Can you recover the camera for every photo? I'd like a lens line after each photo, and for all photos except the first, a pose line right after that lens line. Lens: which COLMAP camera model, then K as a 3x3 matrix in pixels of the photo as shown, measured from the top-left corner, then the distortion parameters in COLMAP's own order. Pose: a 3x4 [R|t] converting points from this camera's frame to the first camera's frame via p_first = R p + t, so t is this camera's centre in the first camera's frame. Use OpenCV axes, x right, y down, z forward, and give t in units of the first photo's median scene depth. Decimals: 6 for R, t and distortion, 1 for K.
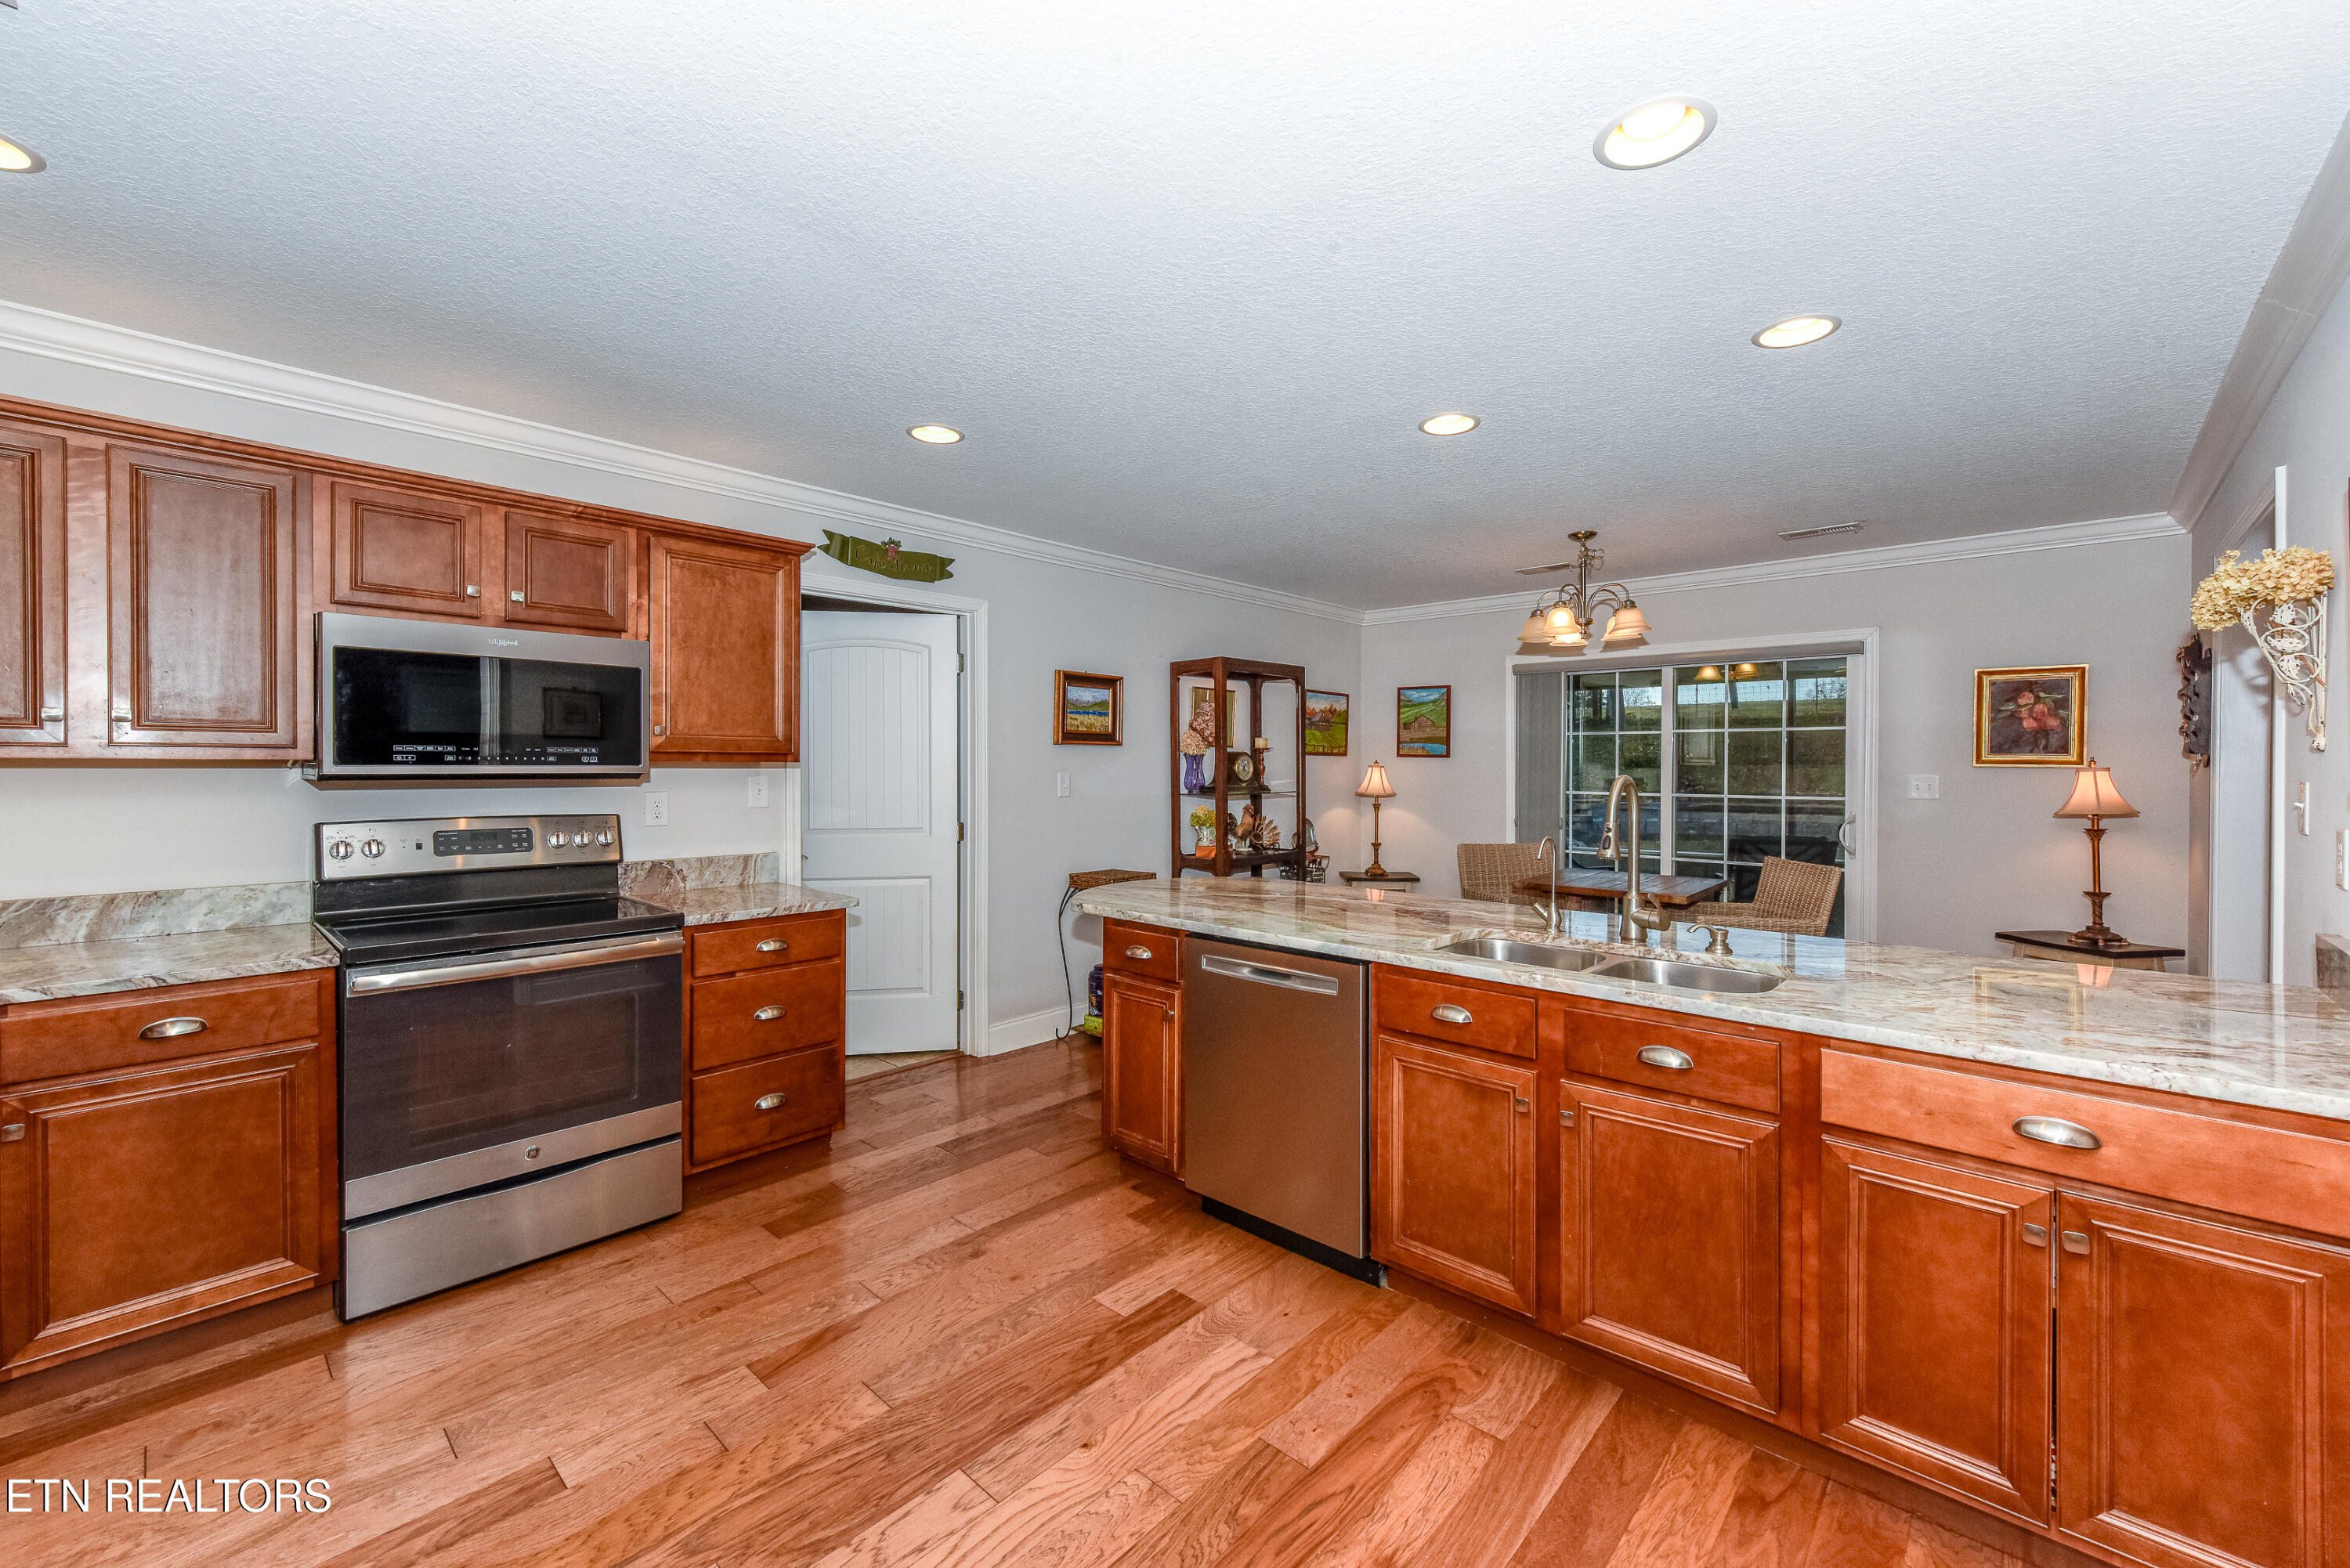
lens RADIAL K [[955.3, 0, 1169.8], [0, 955.3, 758.7], [0, 0, 1]] dist [0.009778, -0.001410]
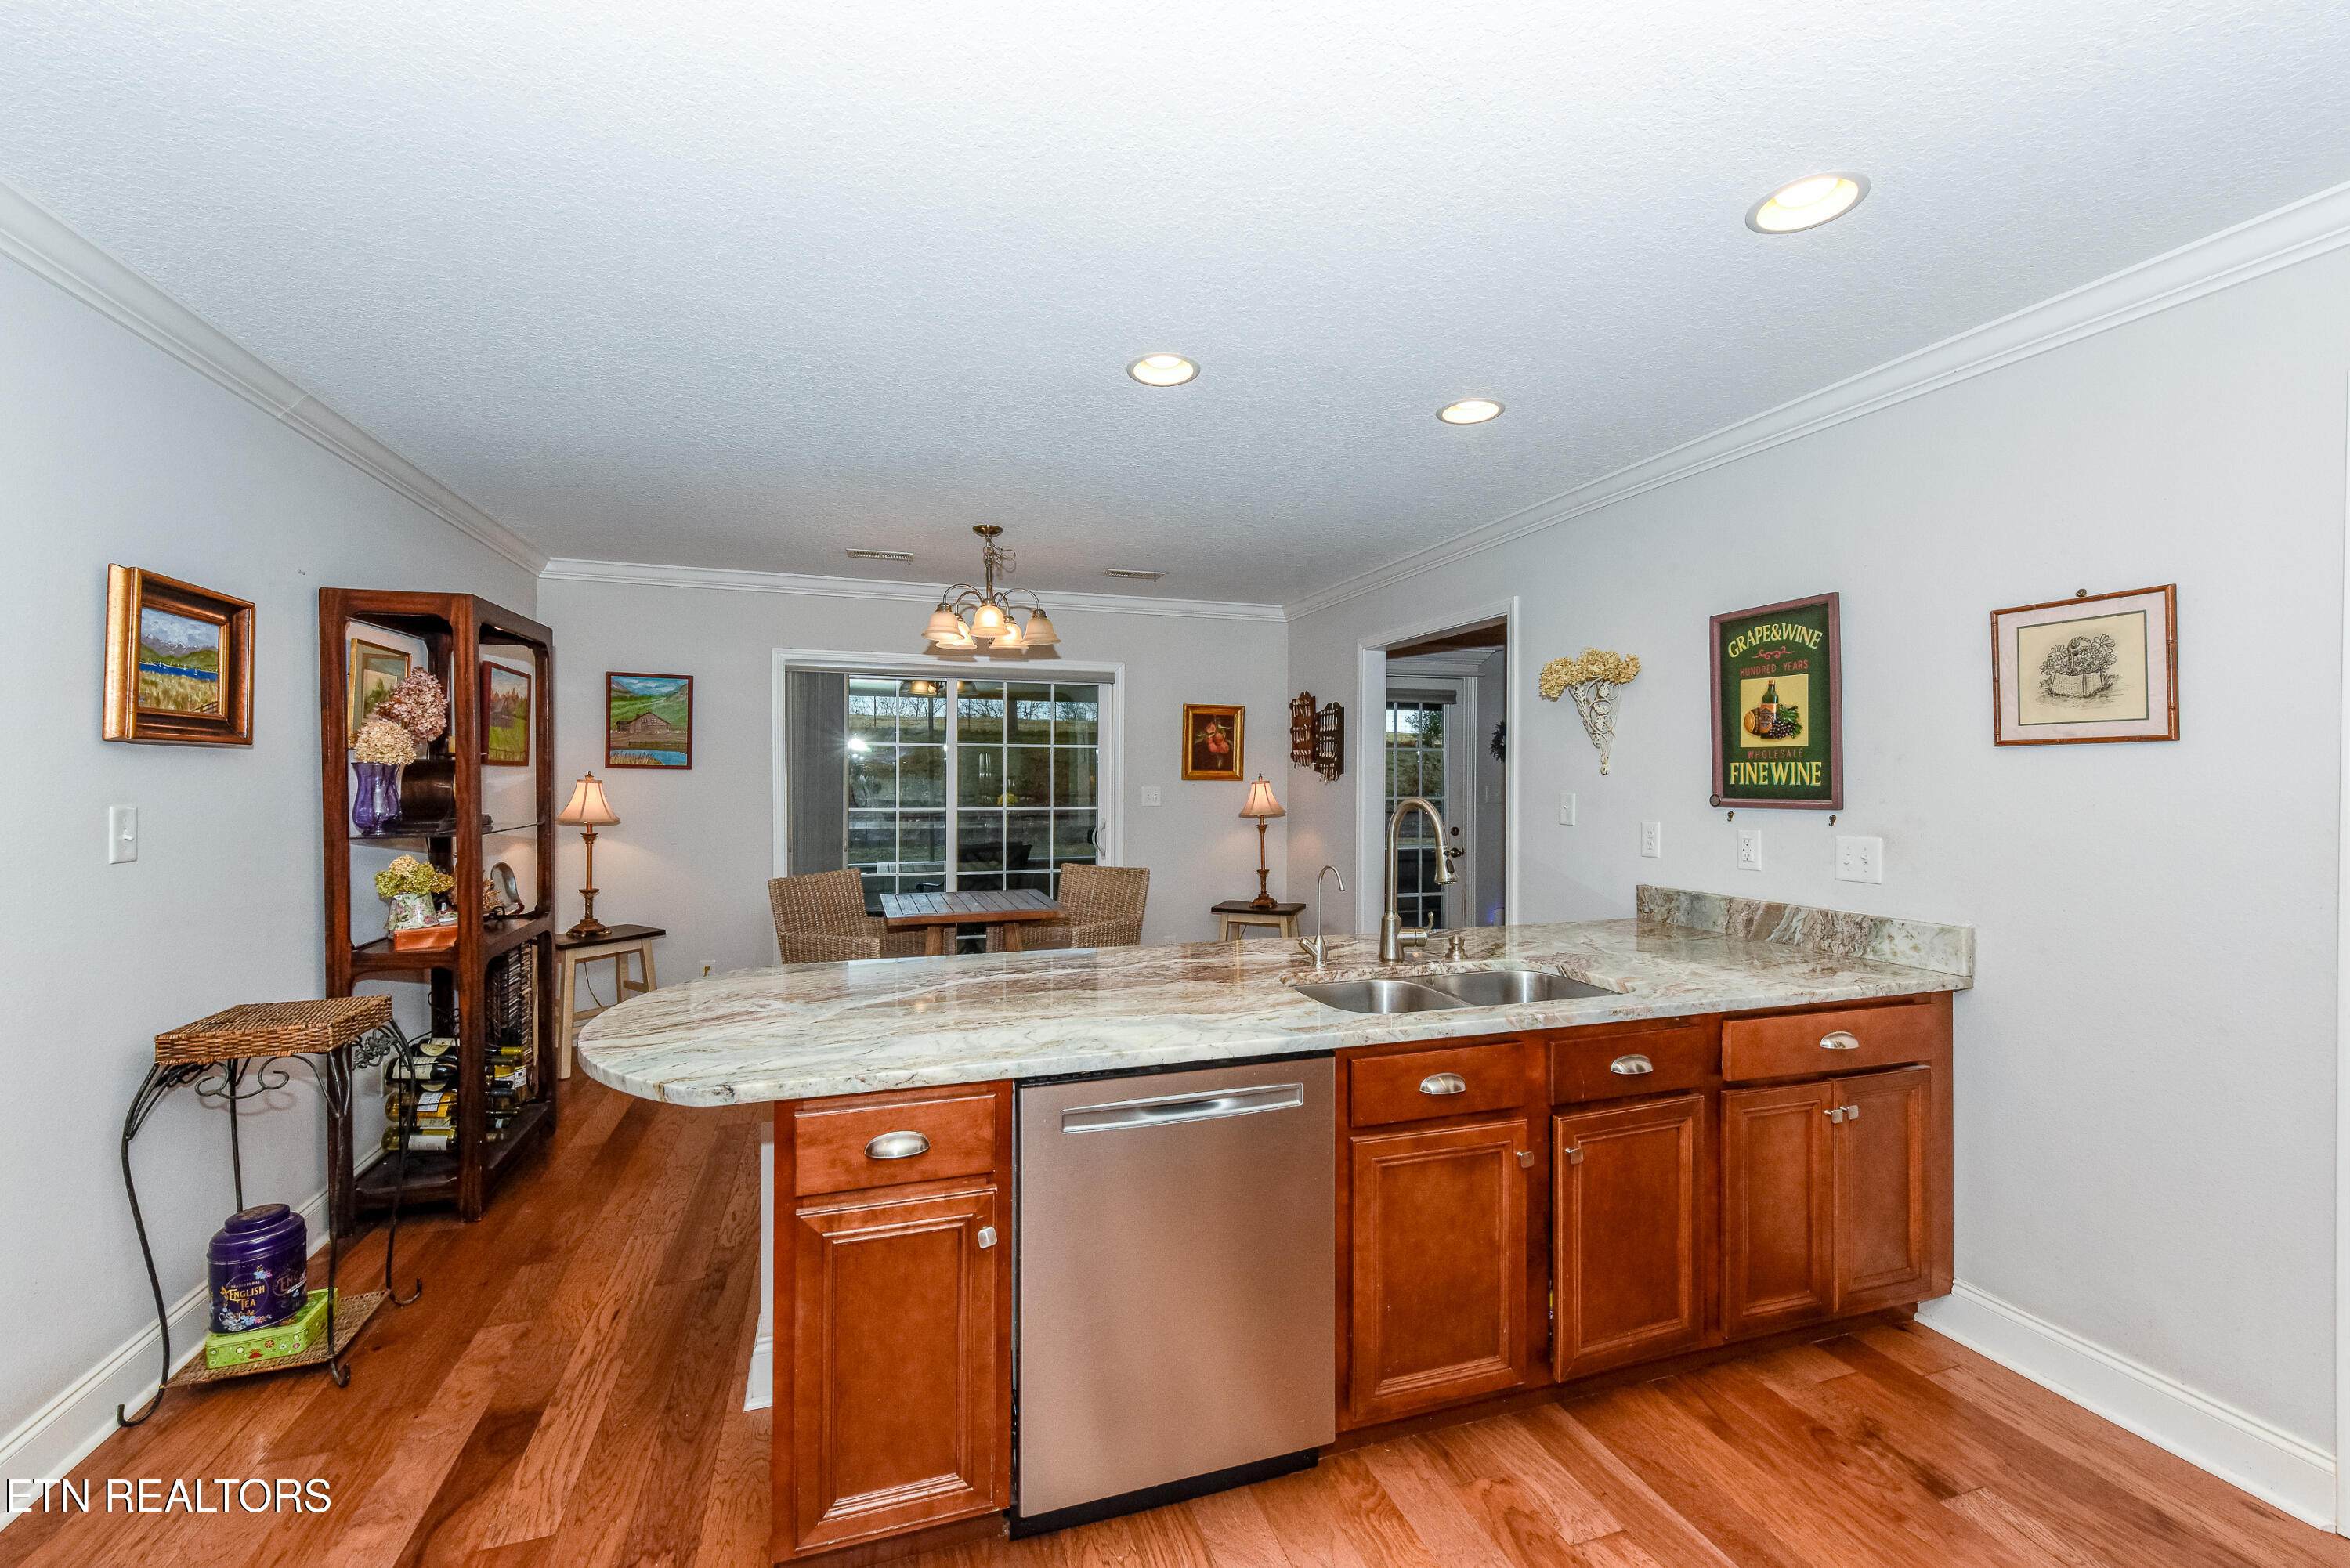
lens RADIAL K [[955.3, 0, 1176.0], [0, 955.3, 771.8], [0, 0, 1]] dist [0.009778, -0.001410]
pose [[0.477915, 0.001467, 0.878405, -0.262611], [-0.007774, 0.999967, 0.002560, -0.005617], [-0.878371, -0.008052, 0.477911, 0.370102]]
